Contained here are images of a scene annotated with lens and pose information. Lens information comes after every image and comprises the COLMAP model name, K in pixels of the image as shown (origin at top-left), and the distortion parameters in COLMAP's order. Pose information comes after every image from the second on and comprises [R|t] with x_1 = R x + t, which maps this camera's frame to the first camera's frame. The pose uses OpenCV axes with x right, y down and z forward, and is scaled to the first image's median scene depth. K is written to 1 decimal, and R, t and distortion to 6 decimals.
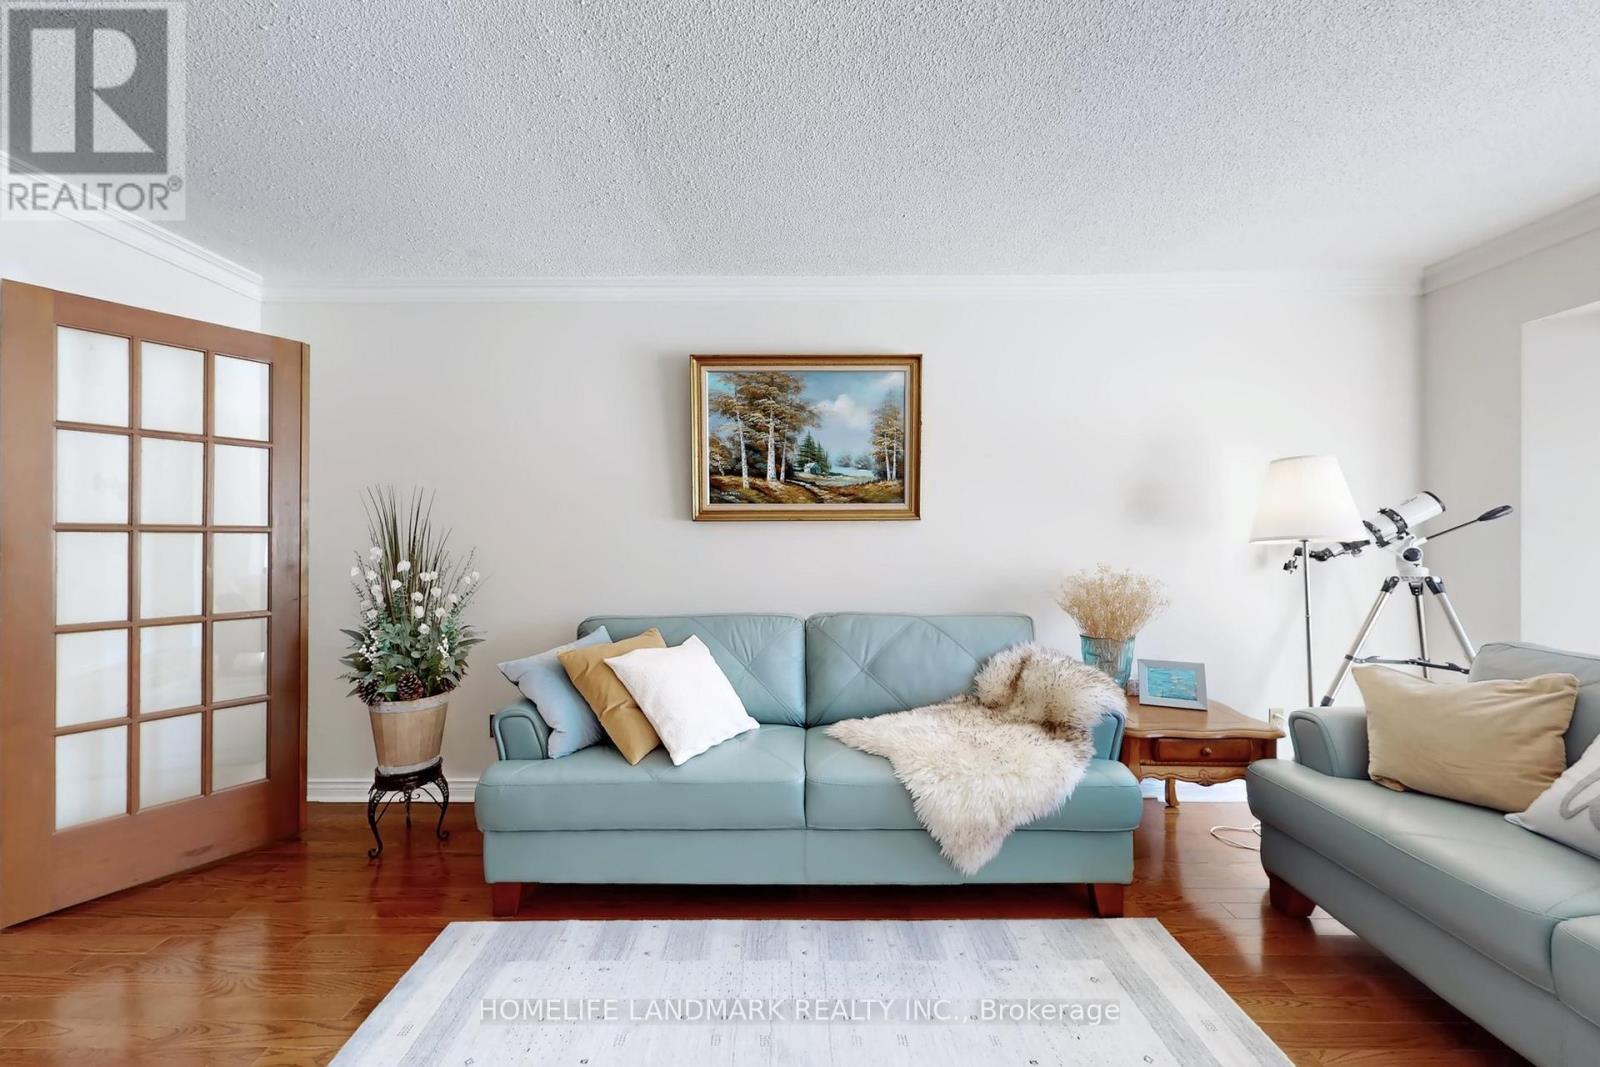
lens RADIAL K [[614.9, 0, 793.2], [0, 614.9, 529.5], [0, 0, 1]] dist [0.000801, 0.000029]
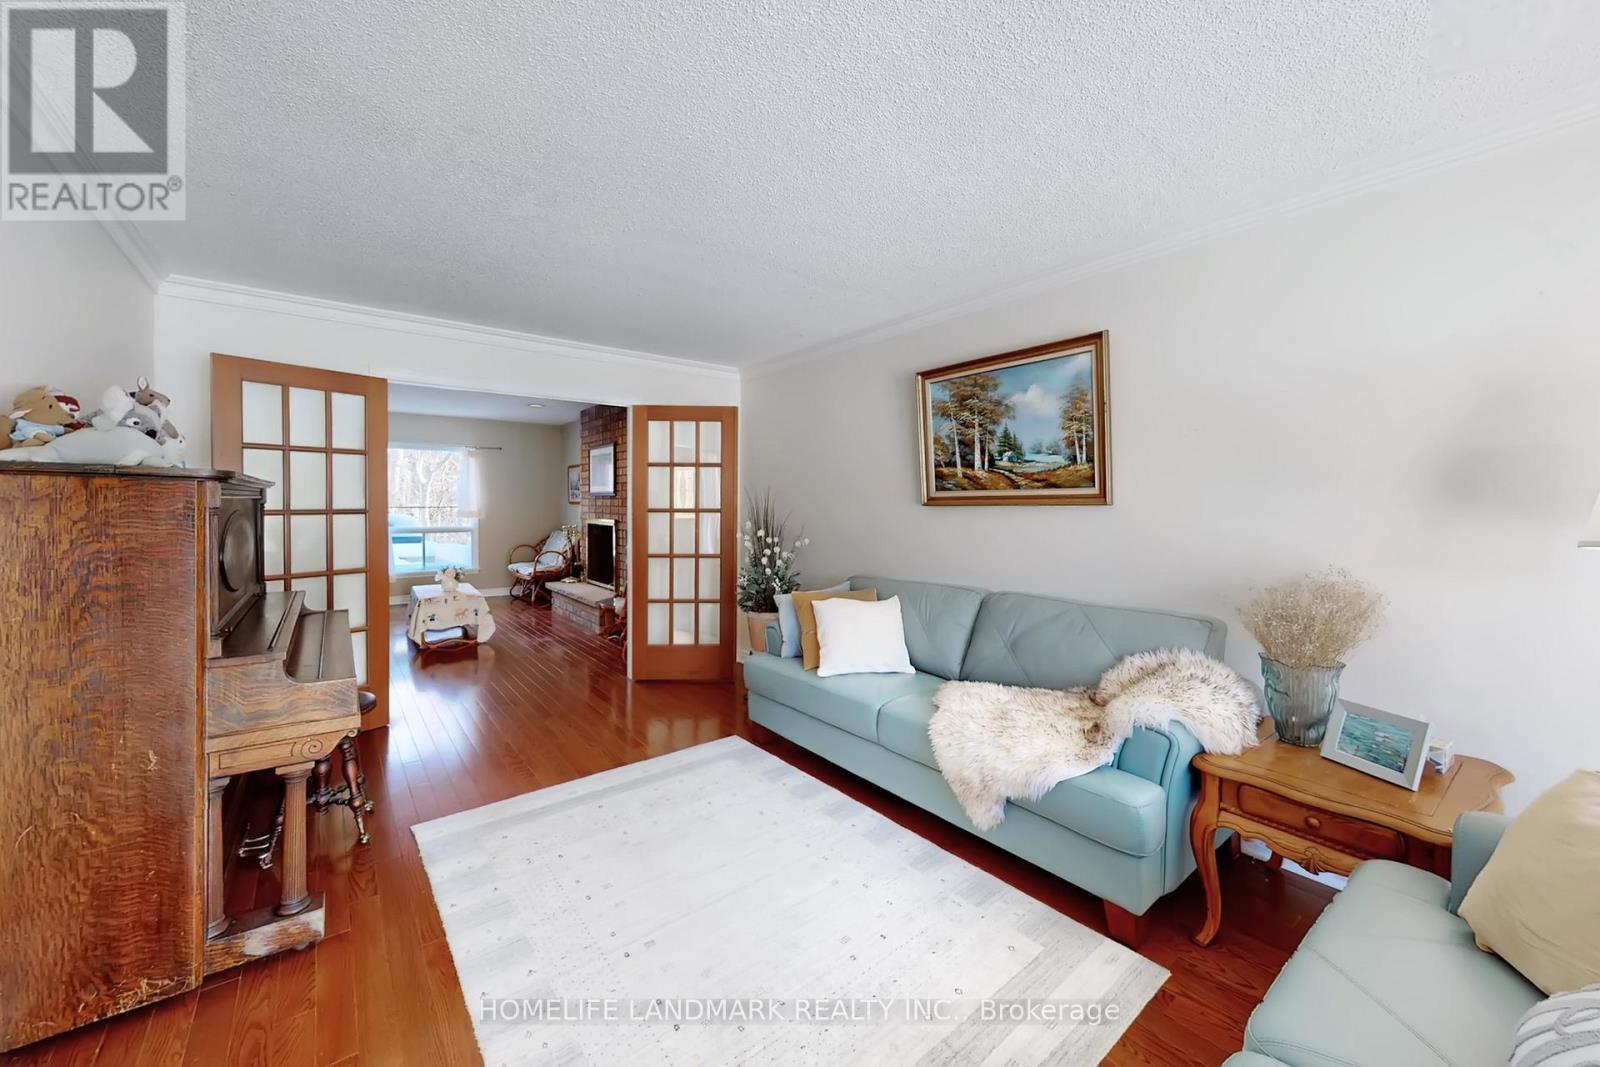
lens RADIAL K [[614.9, 0, 789.9], [0, 614.9, 502.9], [0, 0, 1]] dist [0.000801, 0.000029]
pose [[0.605959, -0.001553, -0.795494, 0.658917], [0.006226, 0.999977, 0.002790, -0.024258], [0.795472, -0.006644, 0.605955, 0.036614]]
